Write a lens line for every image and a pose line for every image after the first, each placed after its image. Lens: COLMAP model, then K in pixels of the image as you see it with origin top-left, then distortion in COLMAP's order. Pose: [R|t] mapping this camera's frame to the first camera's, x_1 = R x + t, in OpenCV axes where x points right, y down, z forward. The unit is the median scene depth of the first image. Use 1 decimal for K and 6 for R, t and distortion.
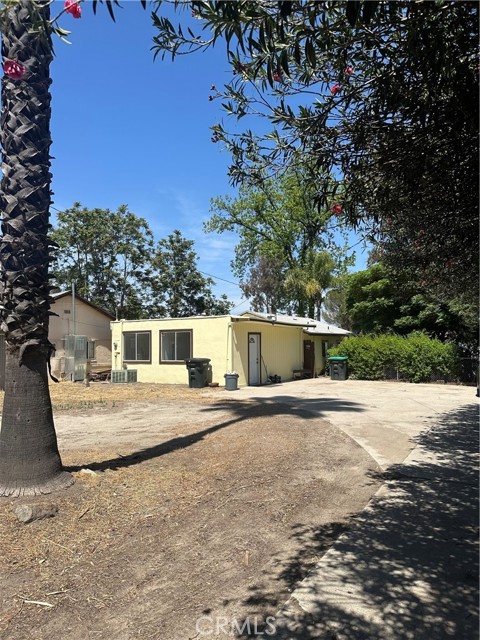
lens RADIAL K [[449.0, 0, 240.0], [0, 449.0, 320.0], [0, 0, 1]] dist [0.002034, 0.000903]
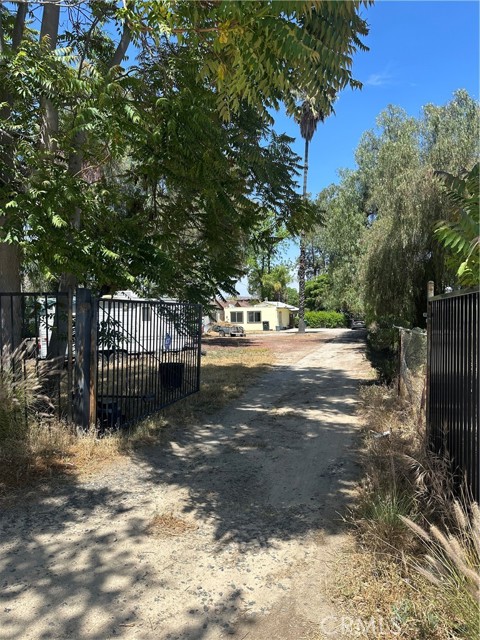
lens RADIAL K [[449.0, 0, 240.0], [0, 449.0, 320.0], [0, 0, 1]] dist [0.002034, 0.000903]
pose [[0.971023, -0.016858, 0.238389, -0.854493], [-0.001616, 0.997023, 0.077088, -0.131579], [-0.238979, -0.075239, 0.968105, -1.614671]]
